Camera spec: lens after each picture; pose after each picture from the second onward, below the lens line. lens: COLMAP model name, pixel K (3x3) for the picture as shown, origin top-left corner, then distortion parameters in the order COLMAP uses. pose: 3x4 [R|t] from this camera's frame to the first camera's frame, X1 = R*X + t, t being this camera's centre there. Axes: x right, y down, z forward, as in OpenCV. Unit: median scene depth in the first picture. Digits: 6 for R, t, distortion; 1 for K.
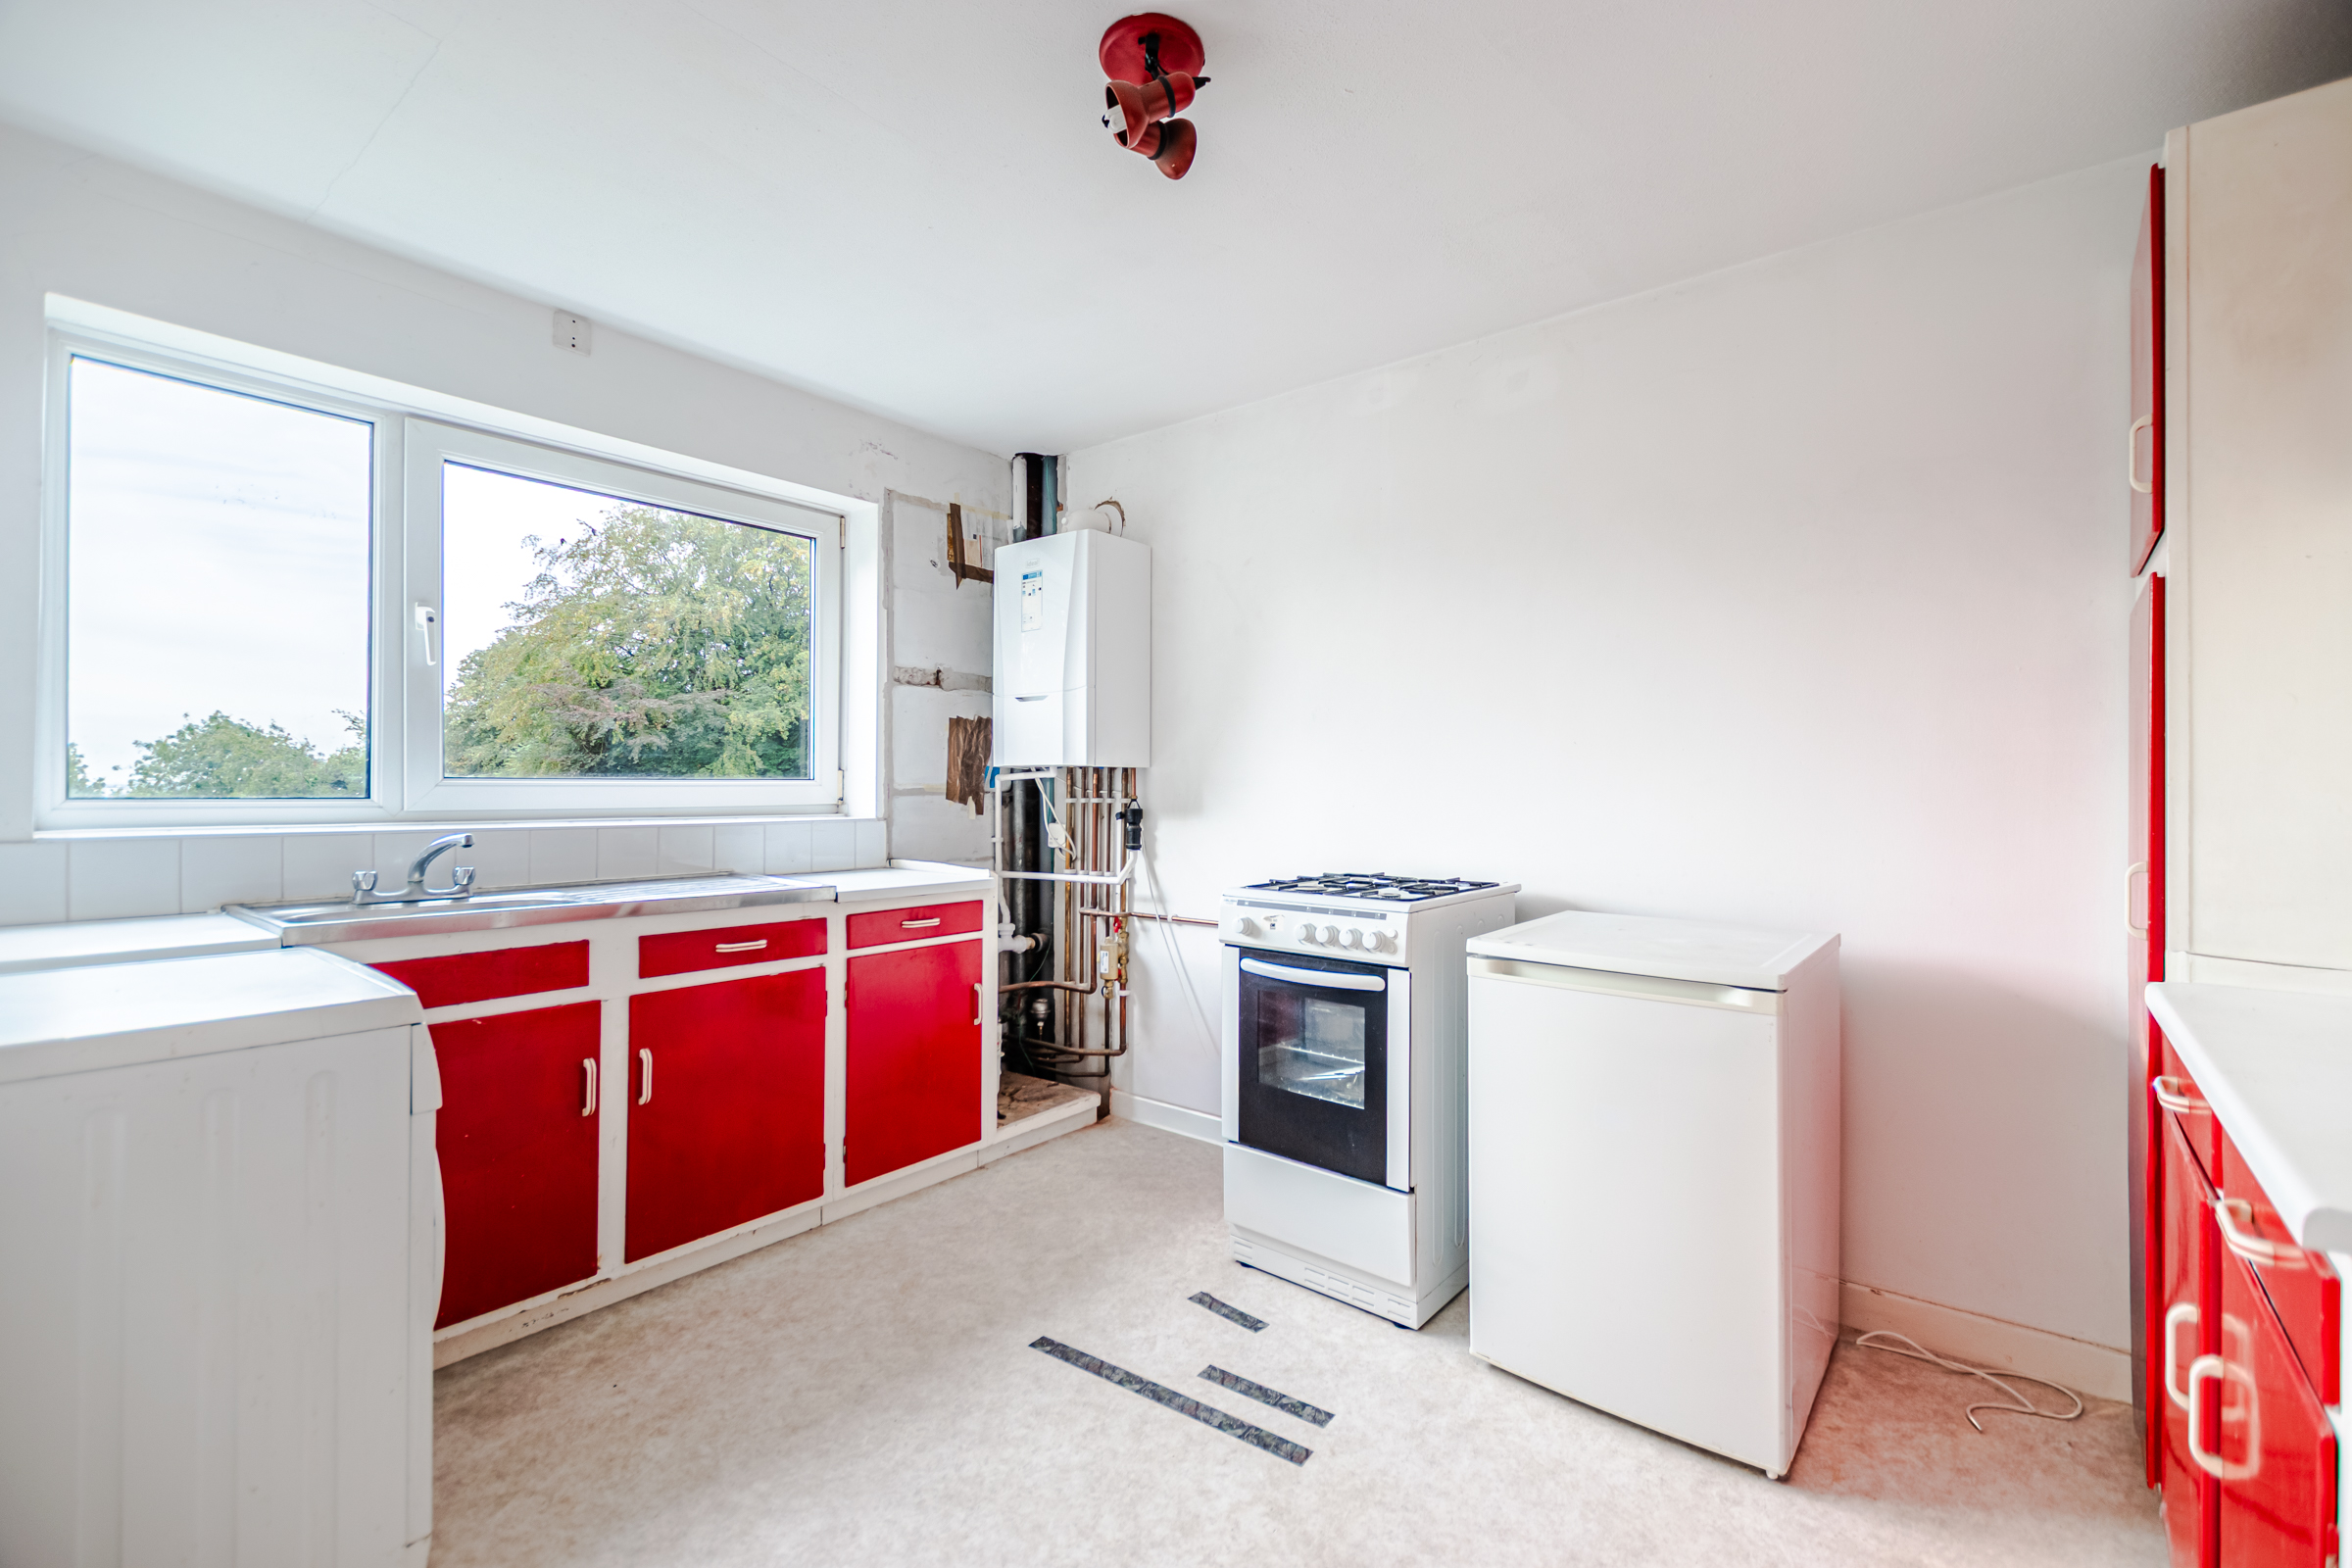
lens RADIAL K [[1026.5, 0, 1178.9], [0, 1026.5, 779.4], [0, 0, 1]] dist [0.001363, -0.000031]
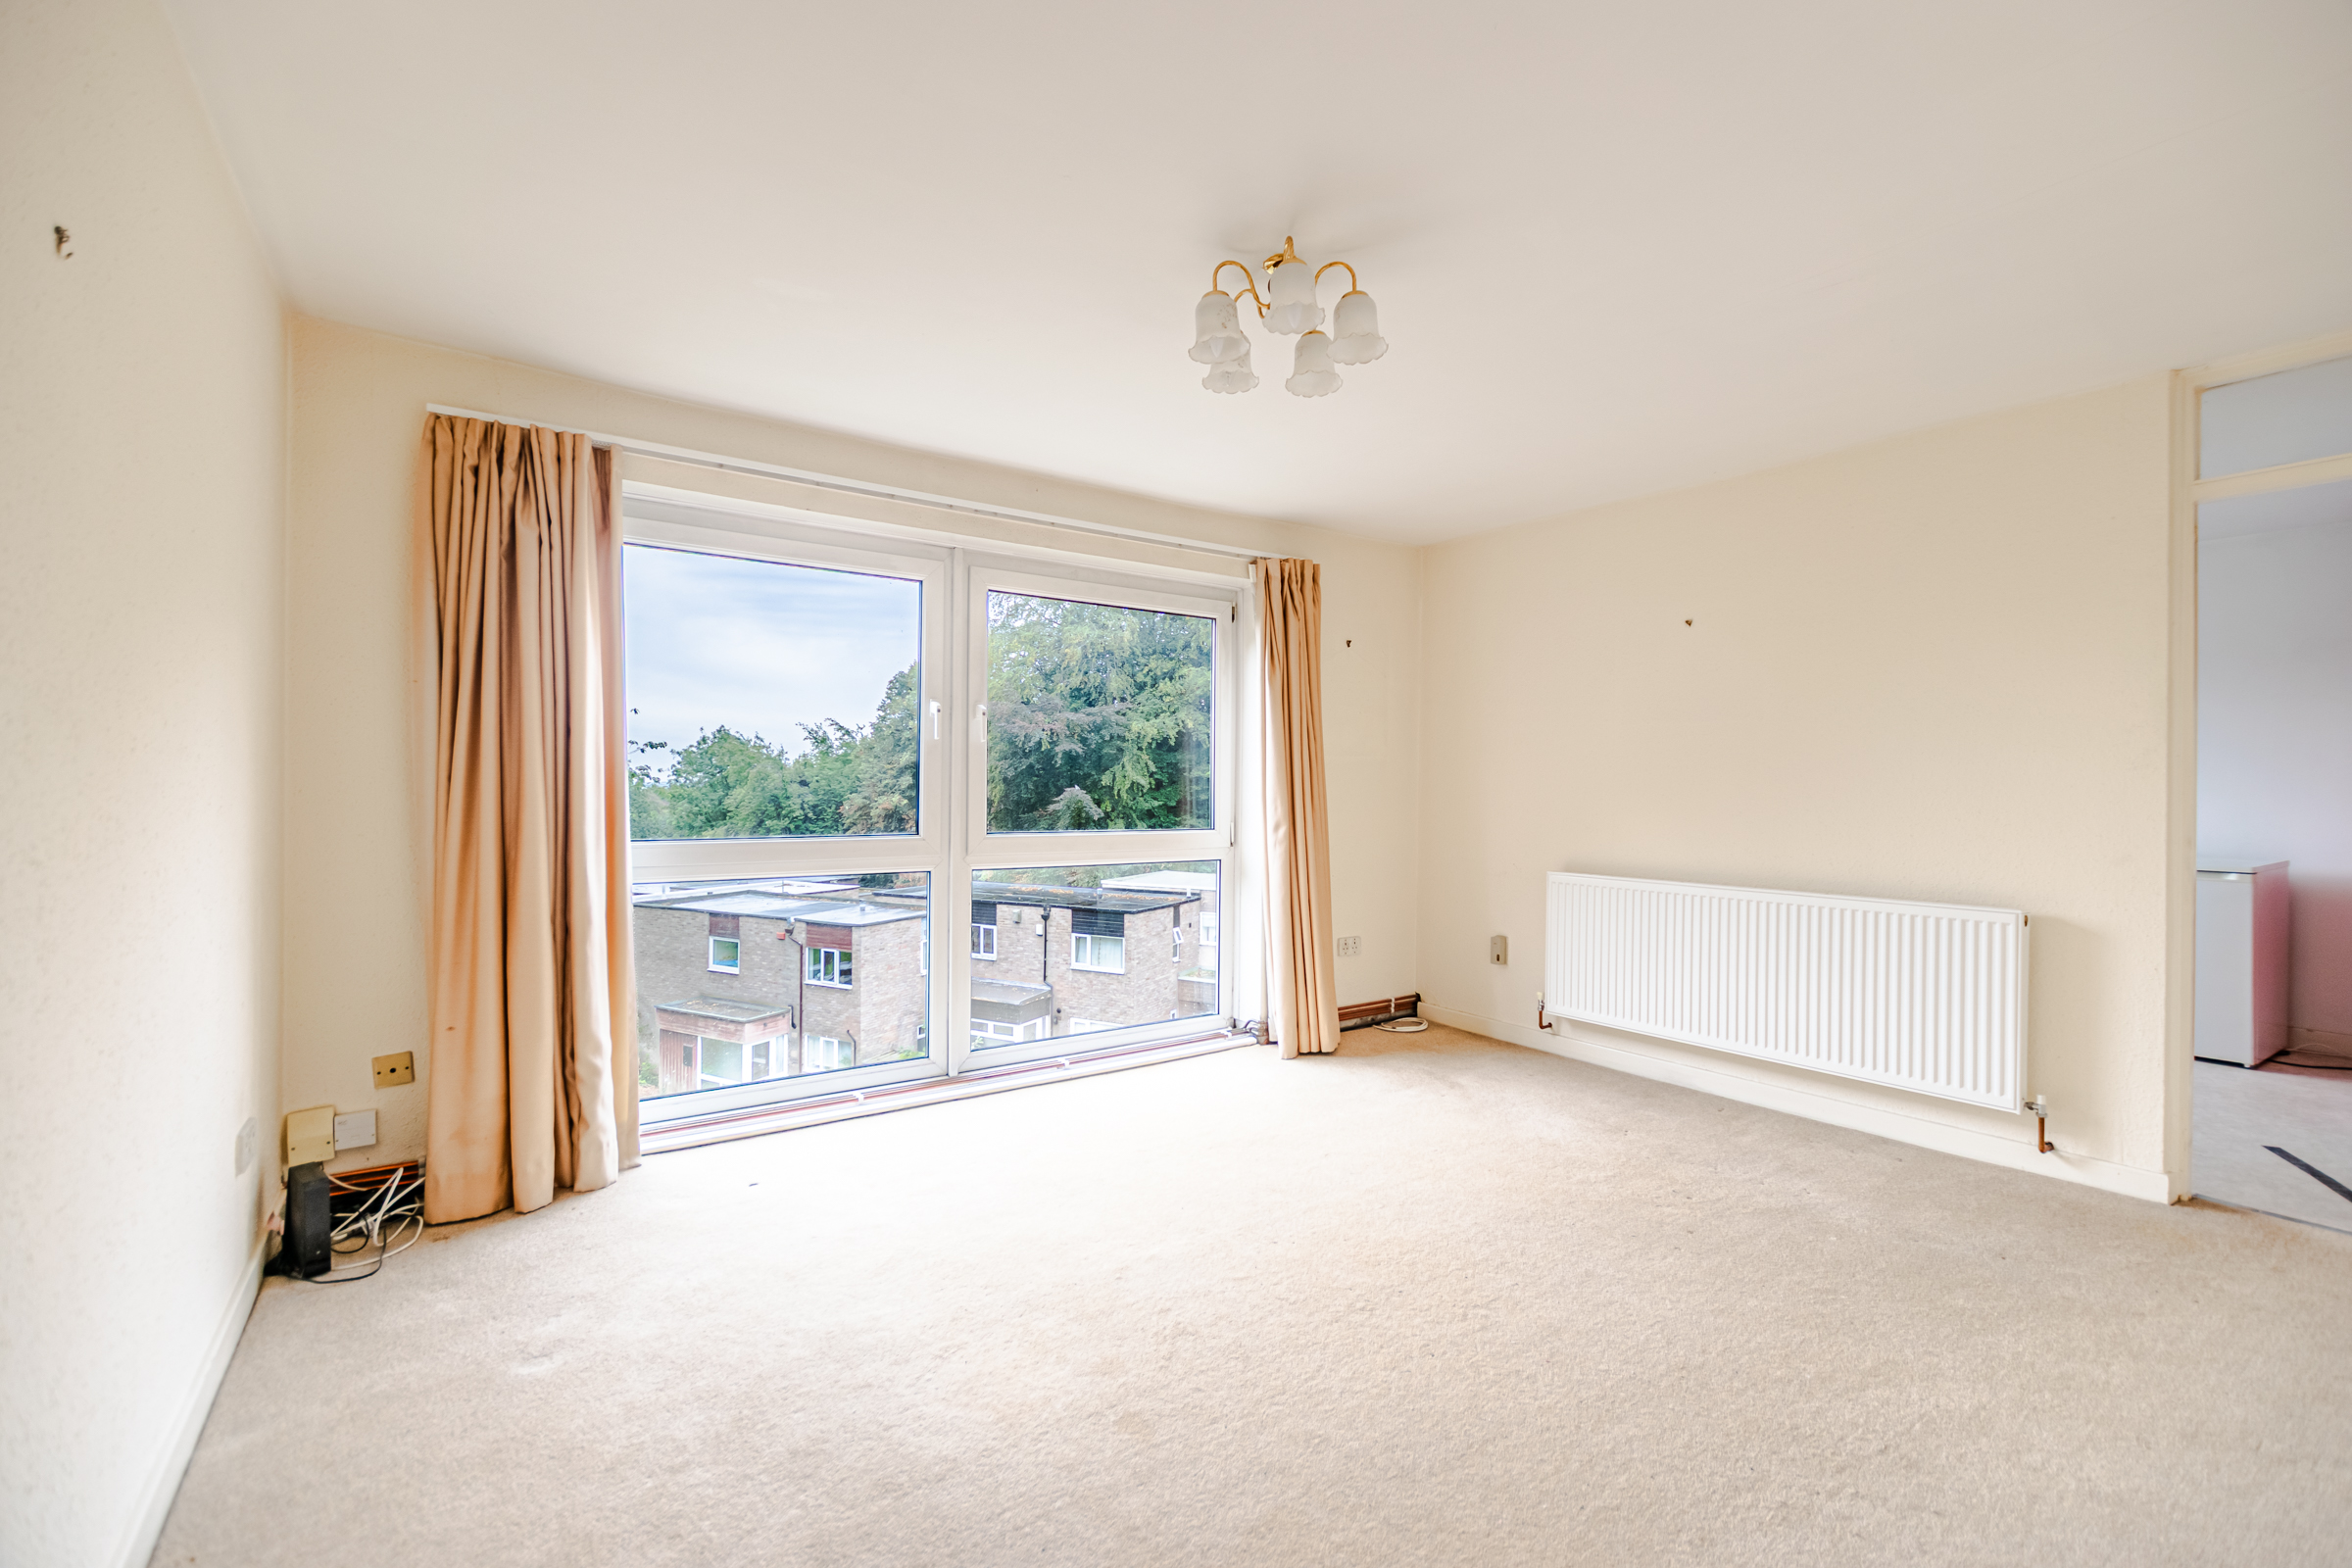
lens RADIAL K [[1026.5, 0, 1173.7], [0, 1026.5, 792.3], [0, 0, 1]] dist [0.001363, -0.000031]
pose [[0.958009, 0.005048, -0.286694, -0.055589], [-0.001540, 0.999921, 0.012460, -0.000925], [0.286734, -0.011495, 0.957941, -0.098266]]
